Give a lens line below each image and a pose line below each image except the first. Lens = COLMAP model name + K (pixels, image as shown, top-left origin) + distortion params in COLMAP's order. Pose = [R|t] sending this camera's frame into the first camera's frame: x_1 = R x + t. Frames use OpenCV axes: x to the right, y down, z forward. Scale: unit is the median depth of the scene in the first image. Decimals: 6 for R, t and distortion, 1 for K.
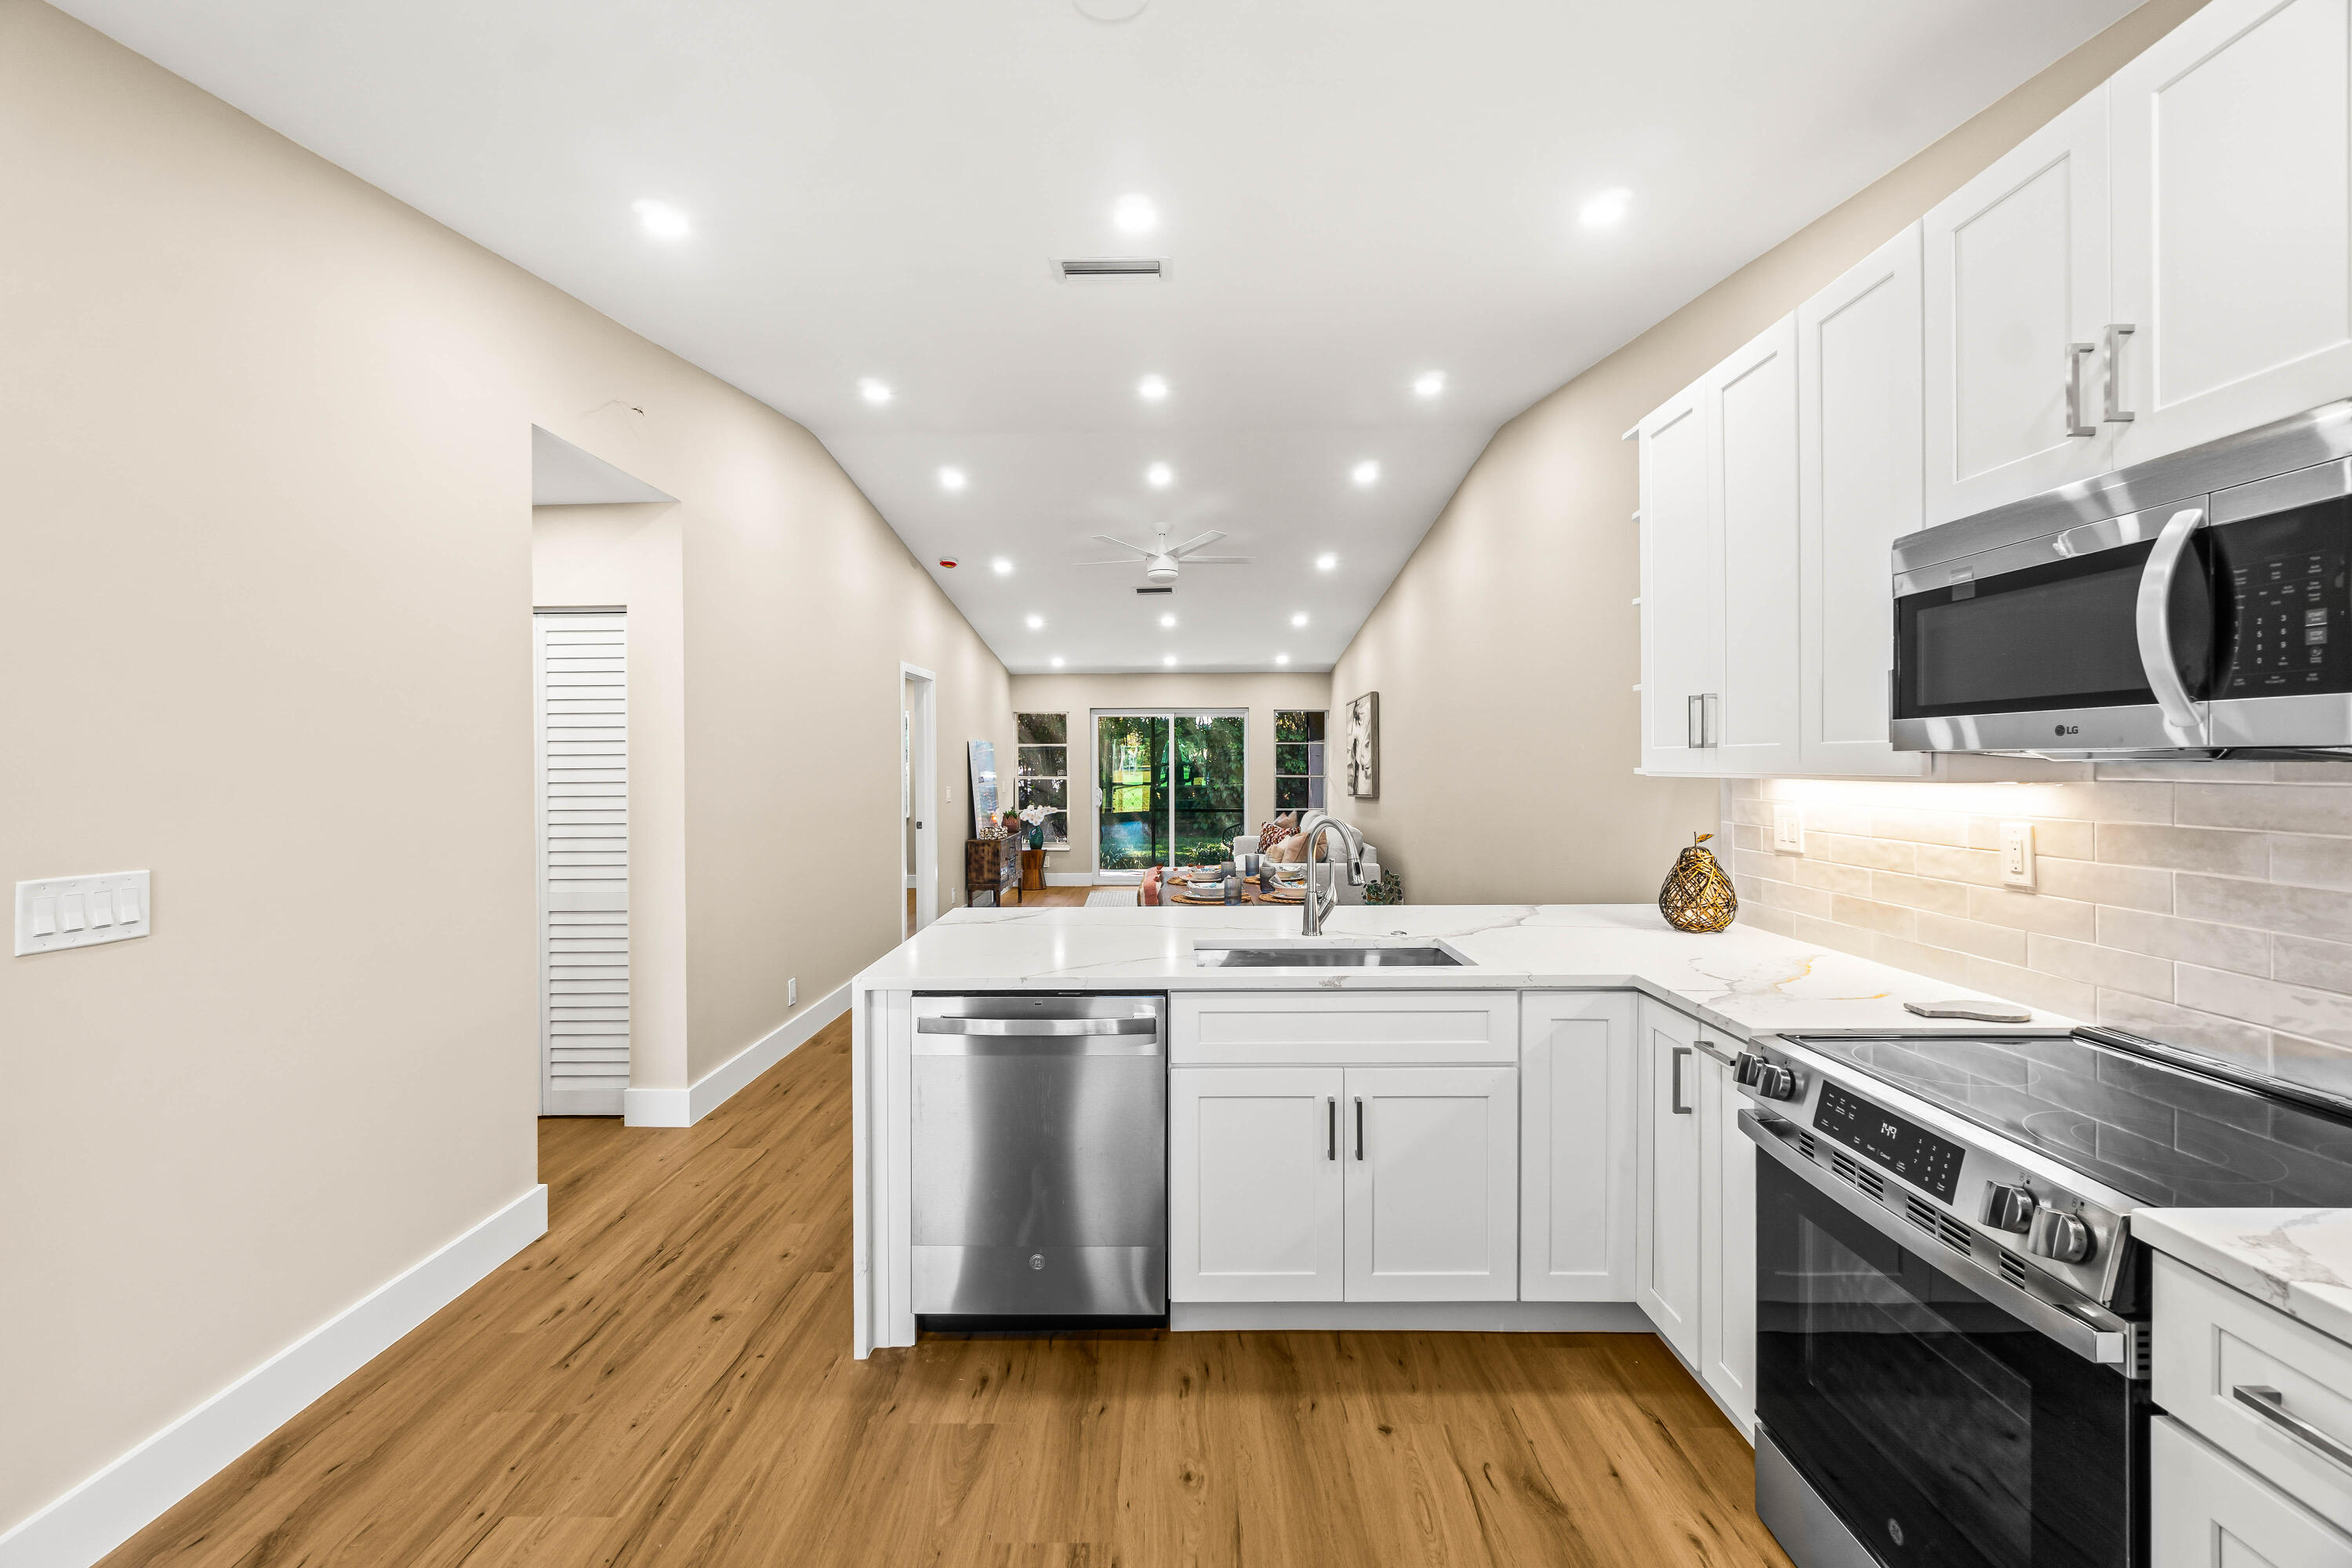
lens RADIAL K [[1019.7, 0, 1166.0], [0, 1019.7, 772.4], [0, 0, 1]] dist [-0.001140, 0.000246]
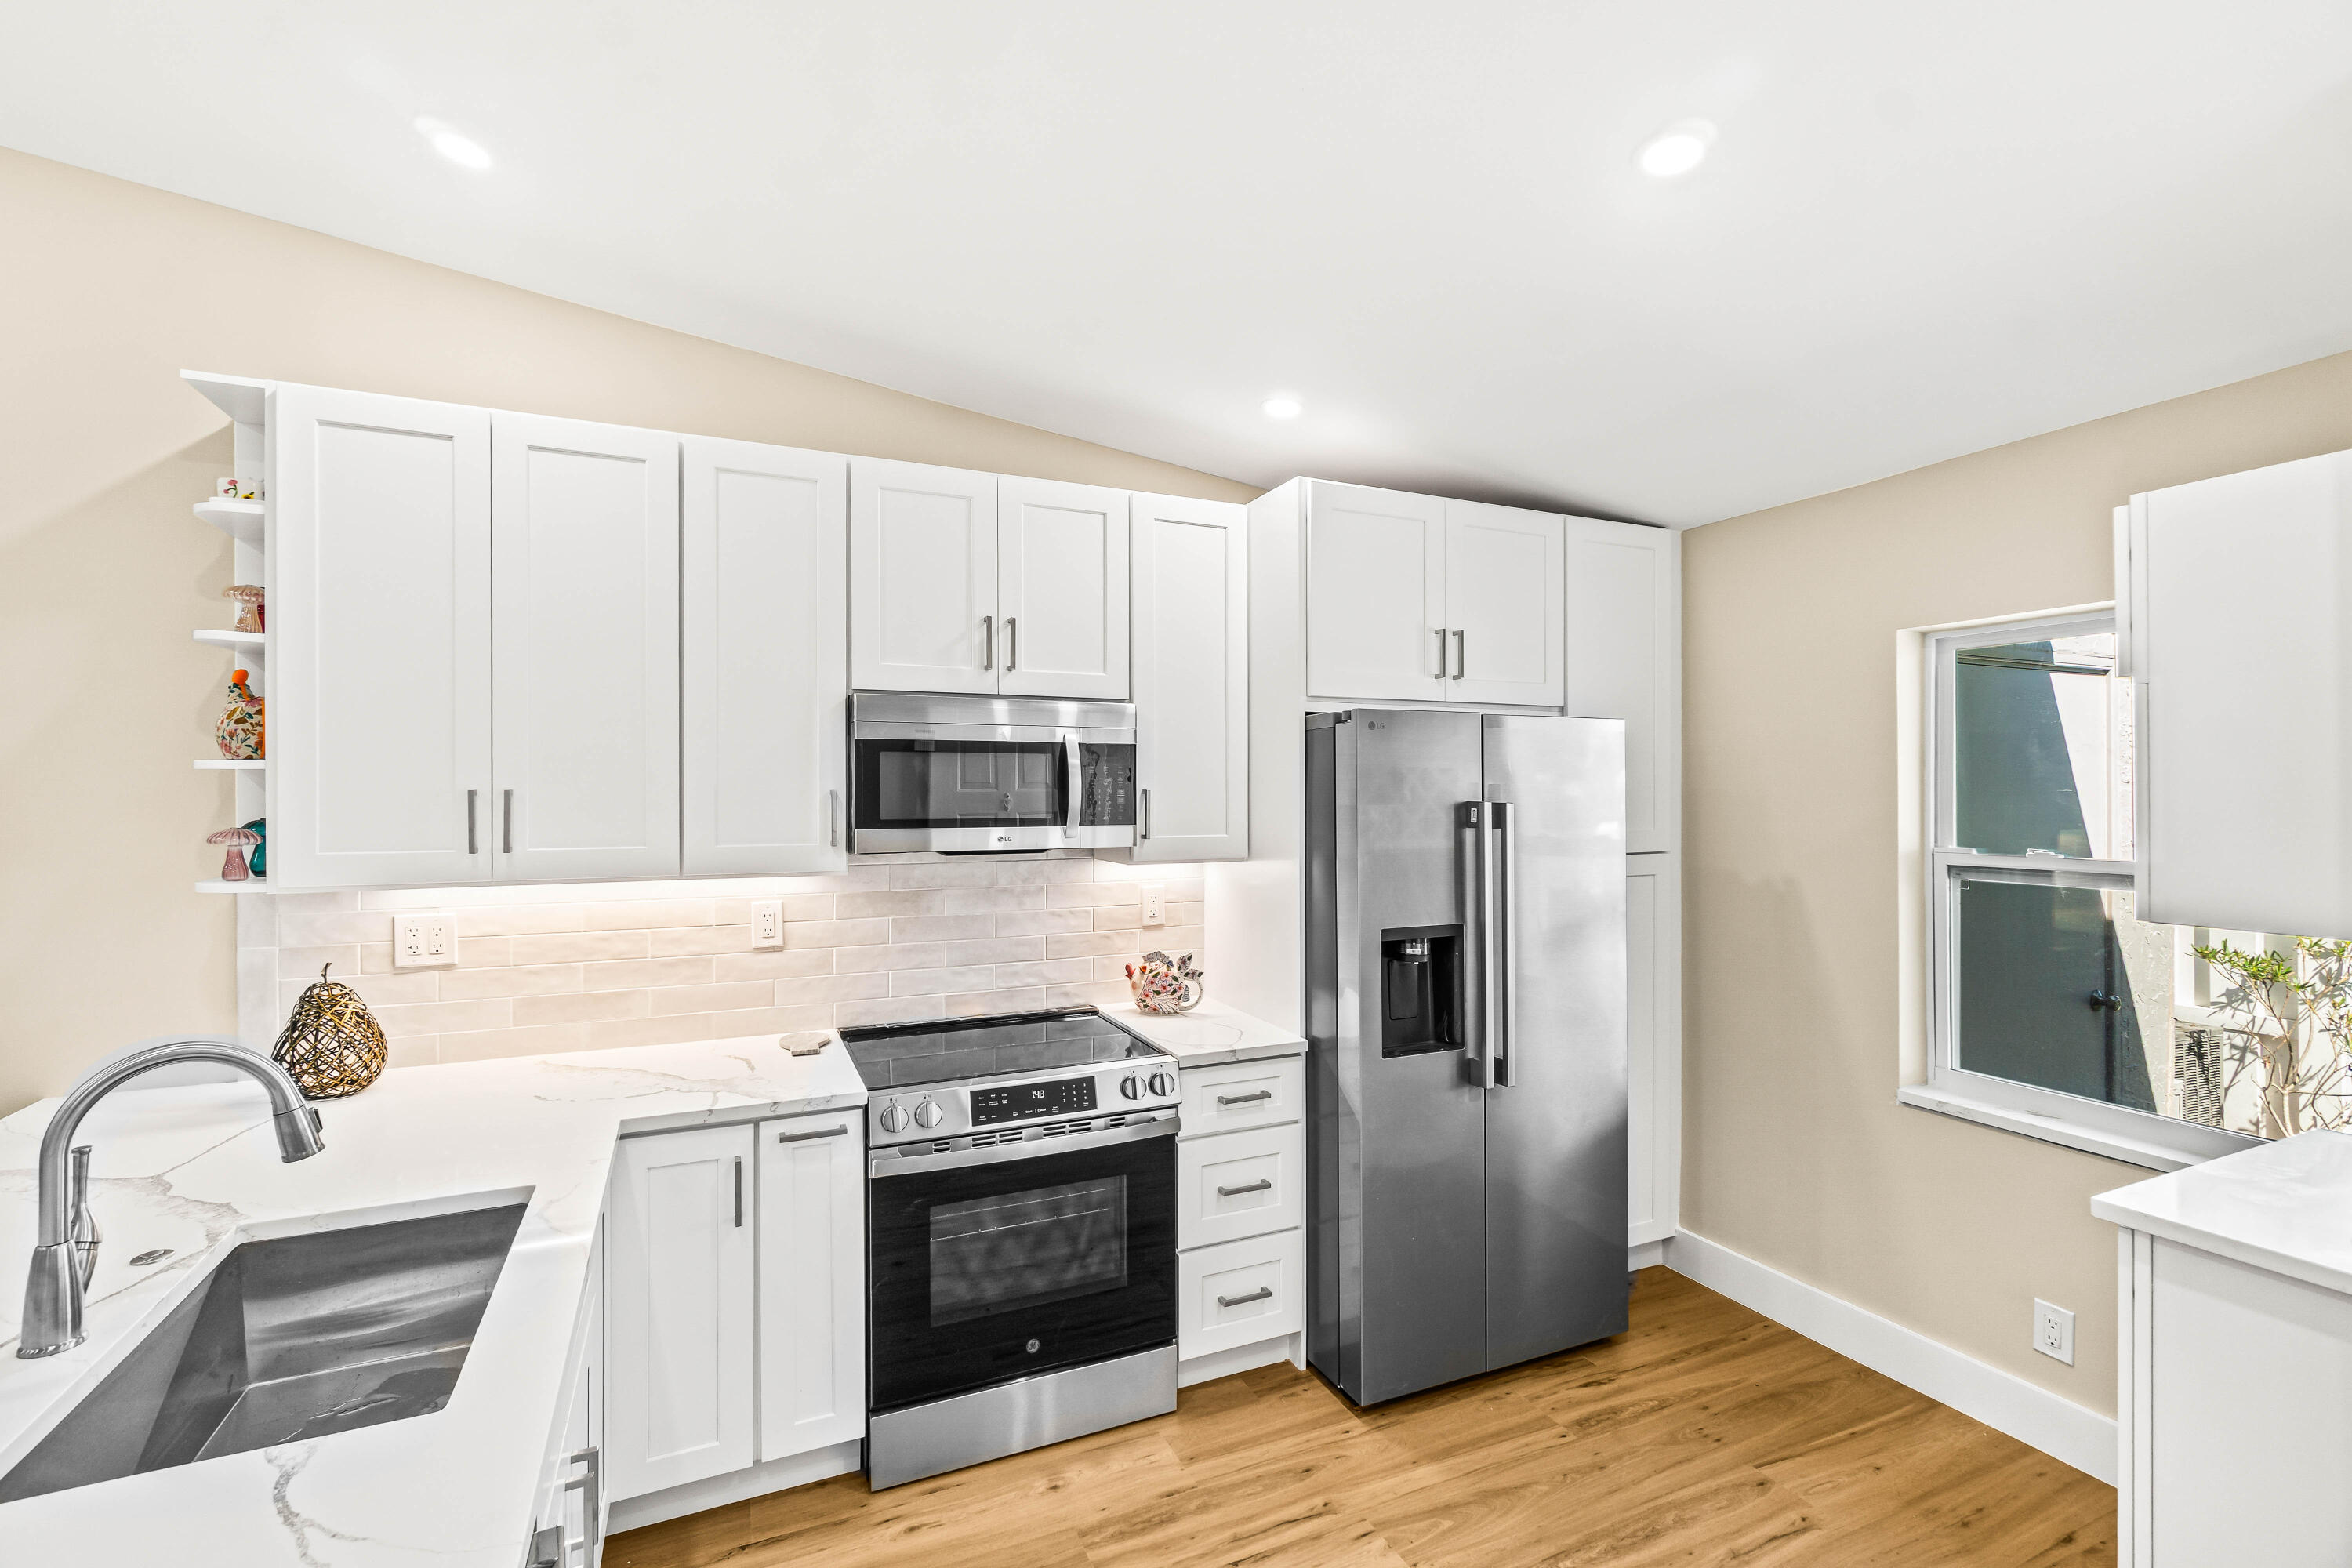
lens RADIAL K [[1026.9, 0, 1168.2], [0, 1026.9, 790.2], [0, 0, 1]] dist [-0.005076, 0.000196]
pose [[-0.422088, 0.006142, 0.906534, -0.511707], [0.010651, 0.999942, -0.001815, -0.073033], [-0.906492, 0.008889, -0.422129, 0.911192]]
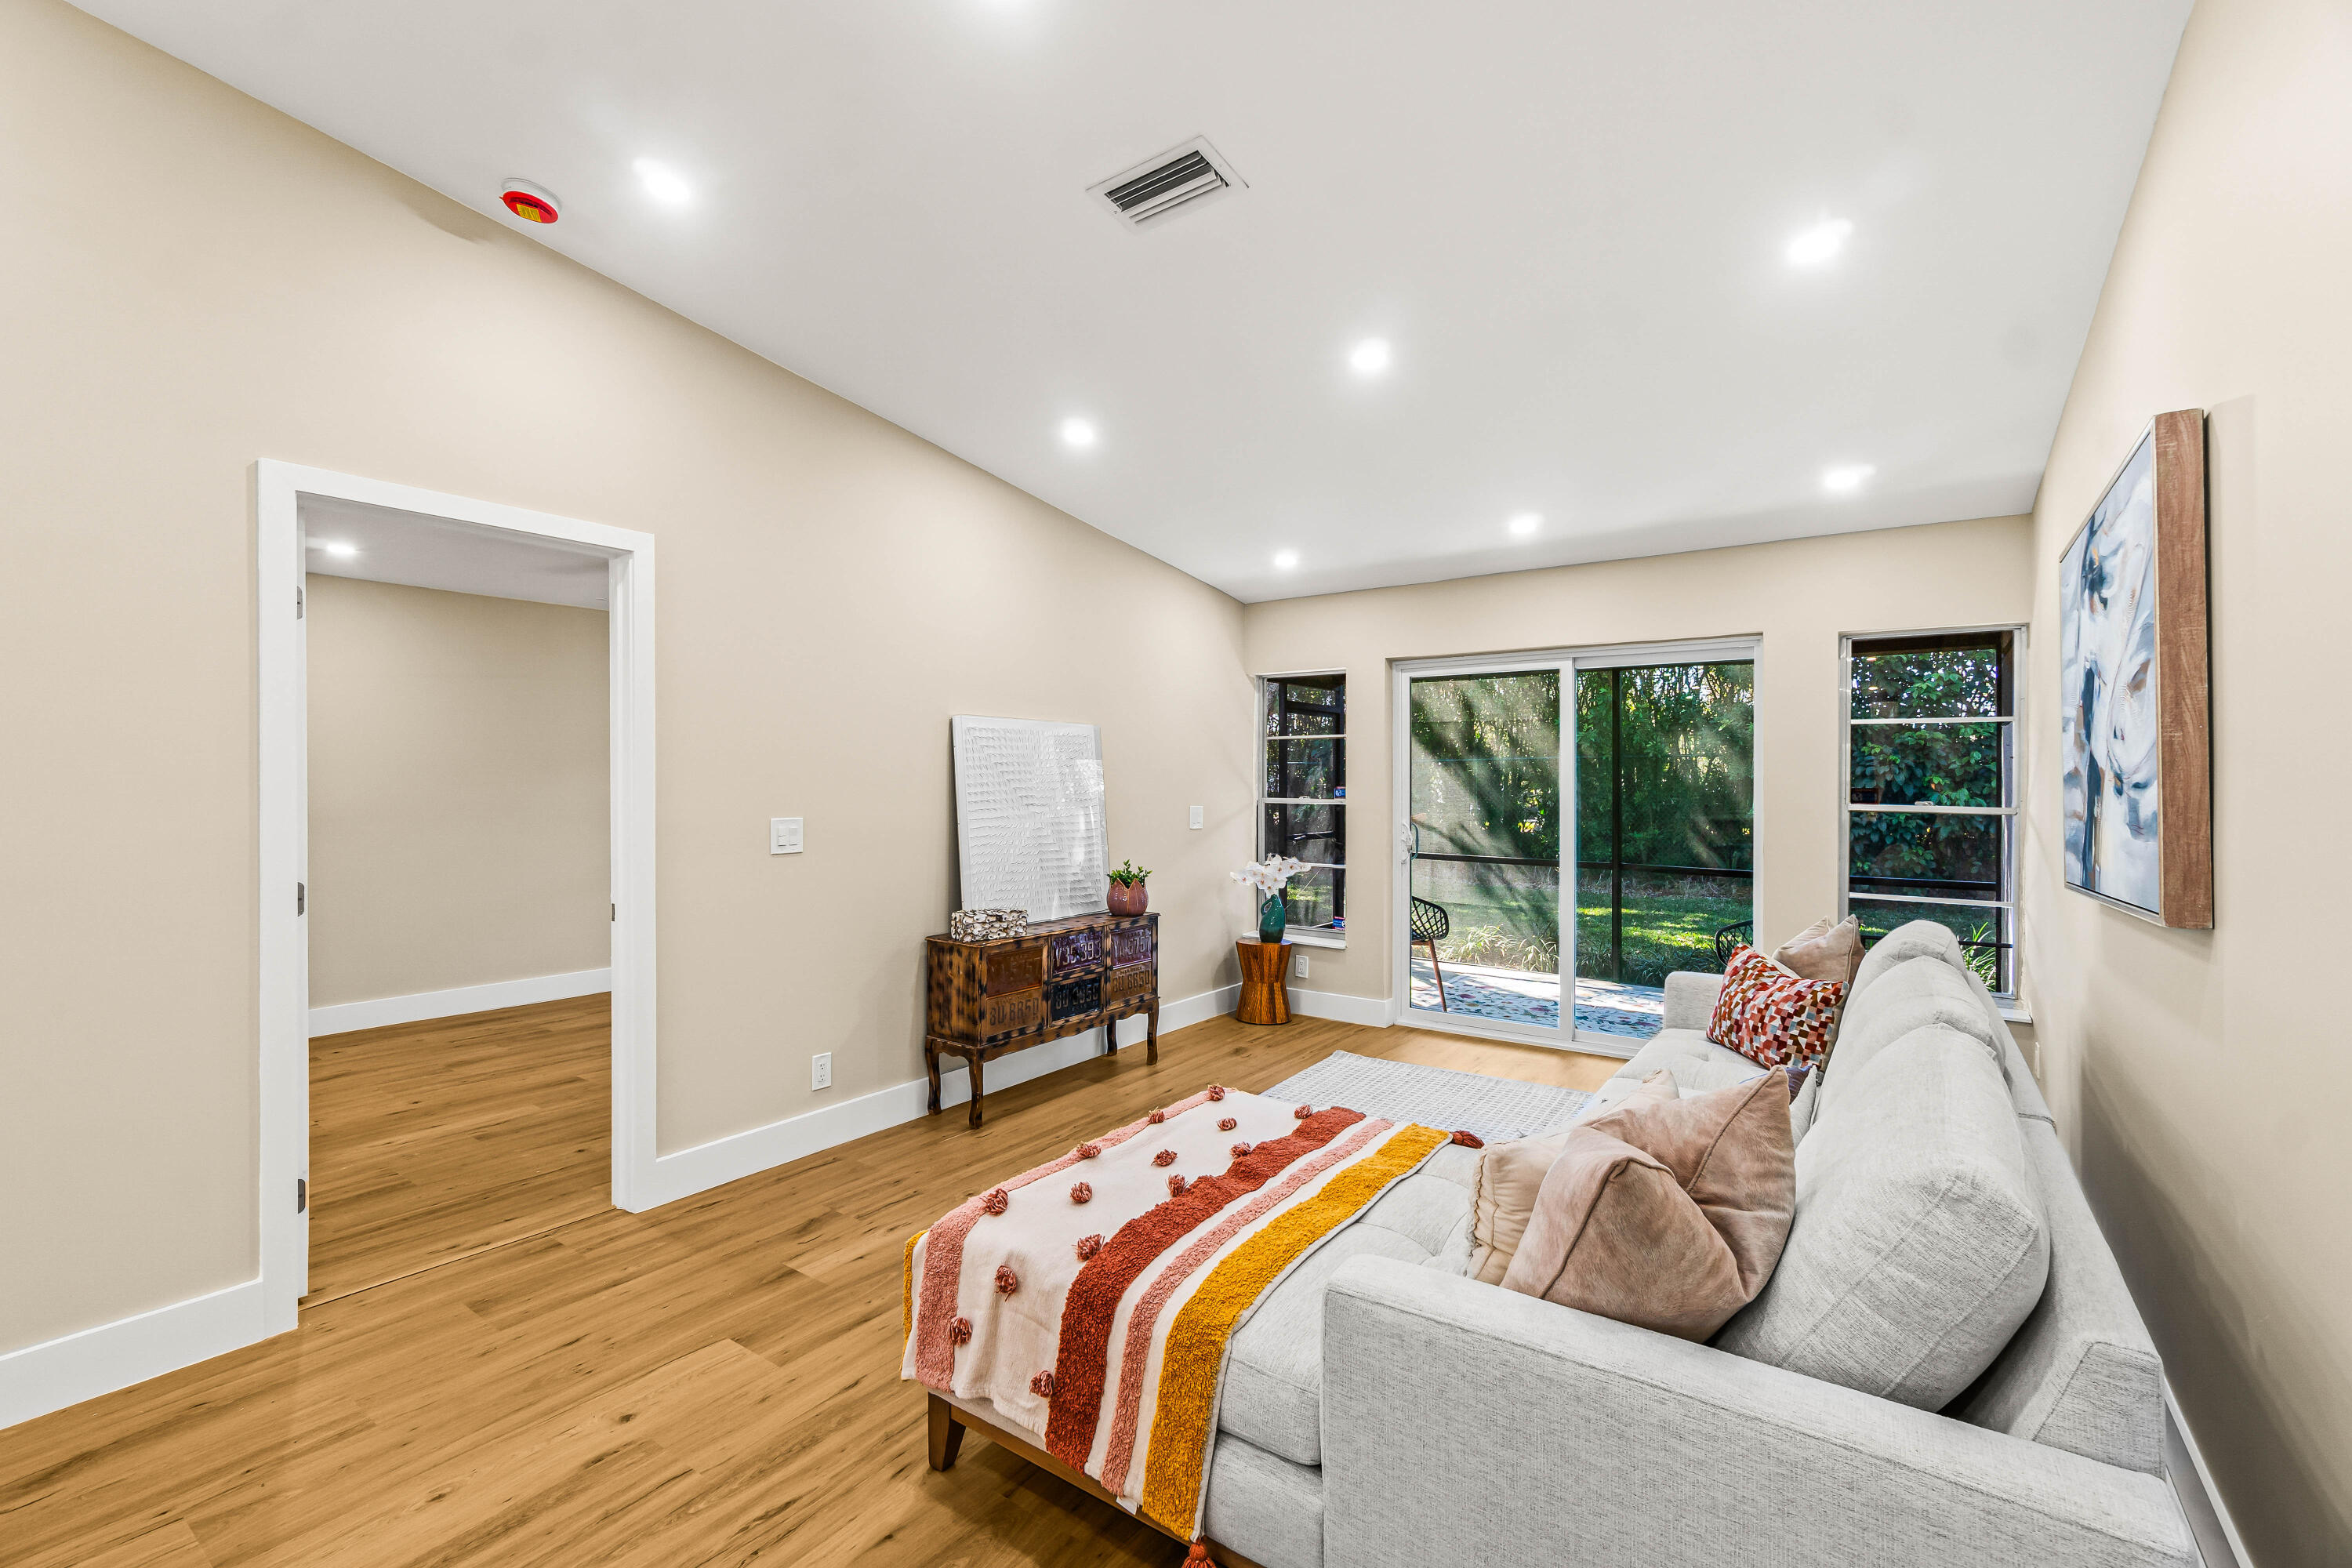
lens RADIAL K [[1021.0, 0, 1176.0], [0, 1021.0, 784.0], [0, 0, 1]] dist [-0.000761, -0.000103]
pose [[0.823519, 0.009339, -0.567212, 0.545432], [-0.013534, 0.999903, -0.003186, -0.003428], [0.567127, 0.010300, 0.823566, 2.533205]]
